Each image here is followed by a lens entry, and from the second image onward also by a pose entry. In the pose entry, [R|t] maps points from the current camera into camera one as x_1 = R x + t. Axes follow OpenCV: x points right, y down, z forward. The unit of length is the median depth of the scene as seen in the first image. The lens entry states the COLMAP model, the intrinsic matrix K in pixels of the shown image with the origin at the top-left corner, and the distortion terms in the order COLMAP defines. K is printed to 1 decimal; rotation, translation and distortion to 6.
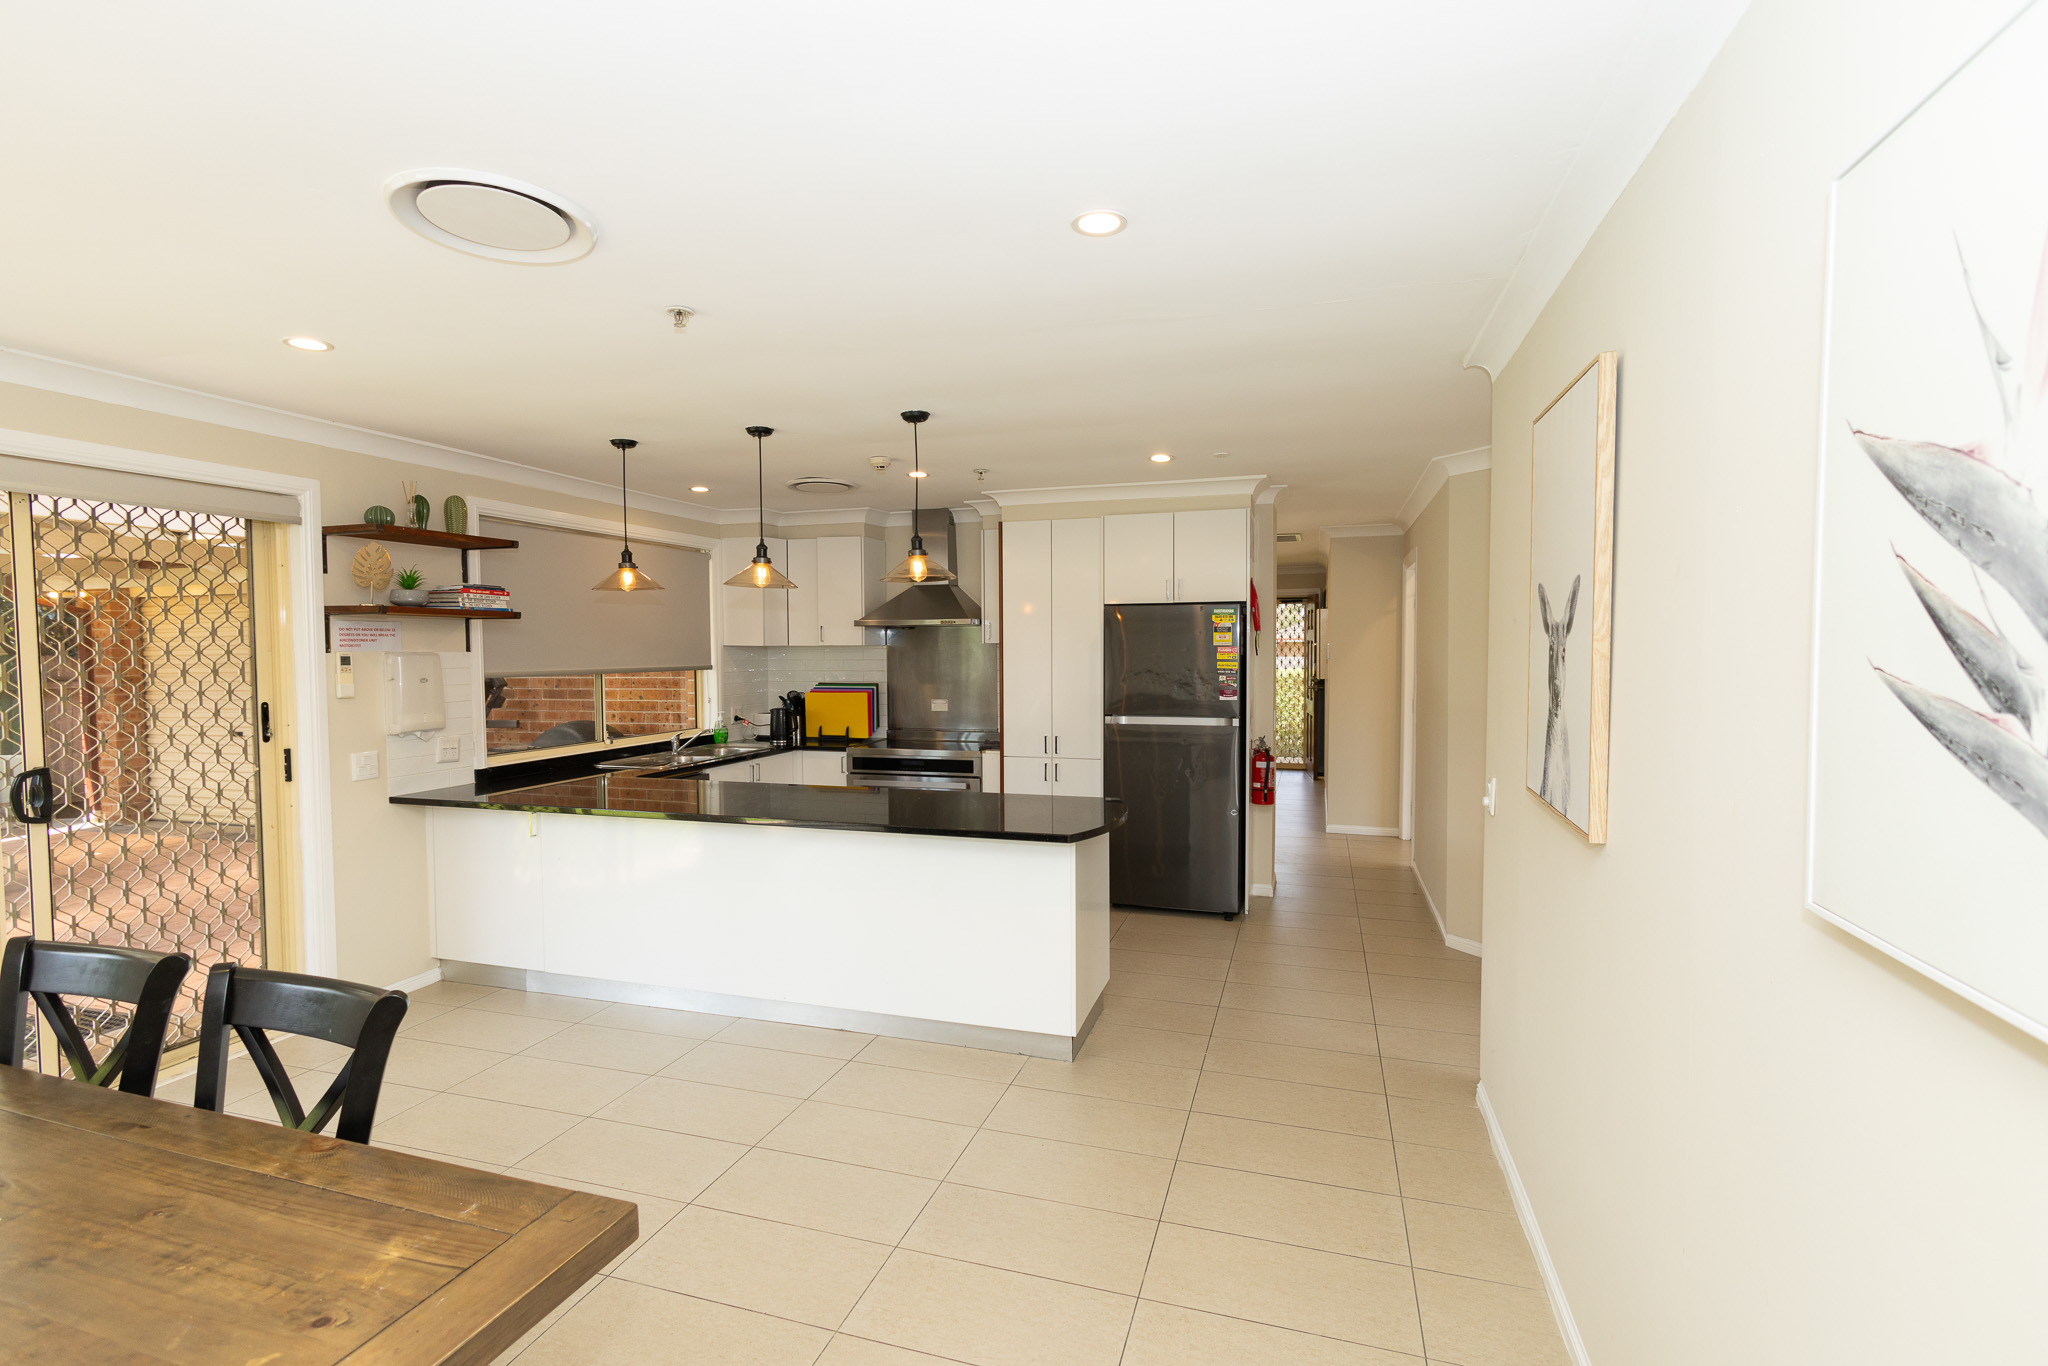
lens RADIAL K [[936.2, 0, 1012.1], [0, 936.2, 692.7], [0, 0, 1]] dist [-0.004152, 0.003766]
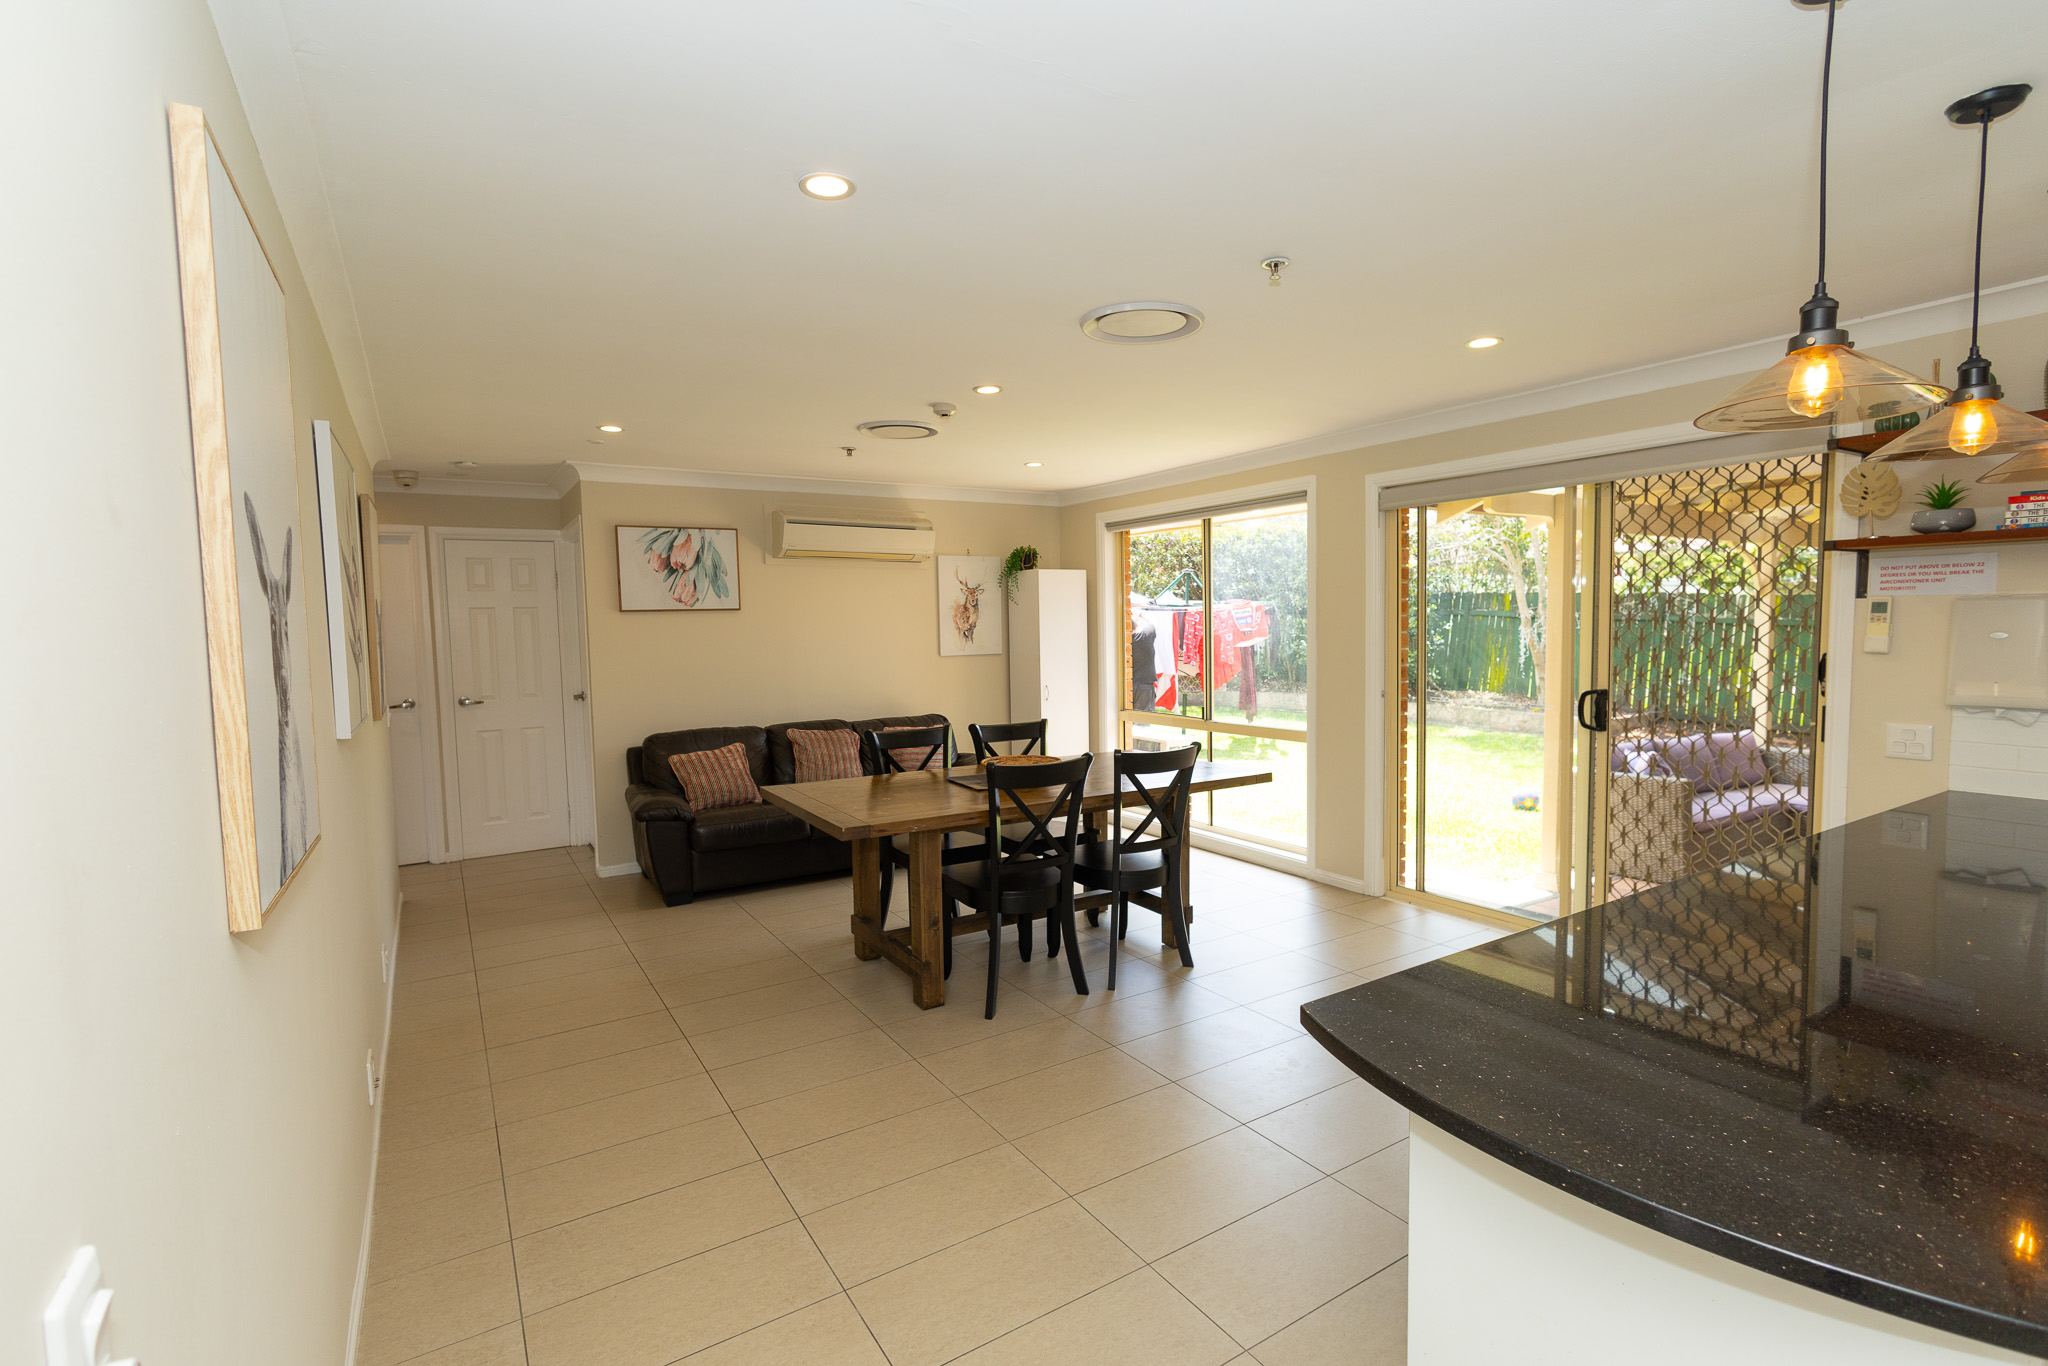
lens RADIAL K [[936.2, 0, 1011.7], [0, 936.2, 689.2], [0, 0, 1]] dist [-0.004152, 0.003766]
pose [[-0.649757, 0.072827, -0.756646, 0.330908], [-0.014175, 0.994066, 0.107851, -0.034202], [0.760010, 0.080802, -0.644869, 0.800356]]
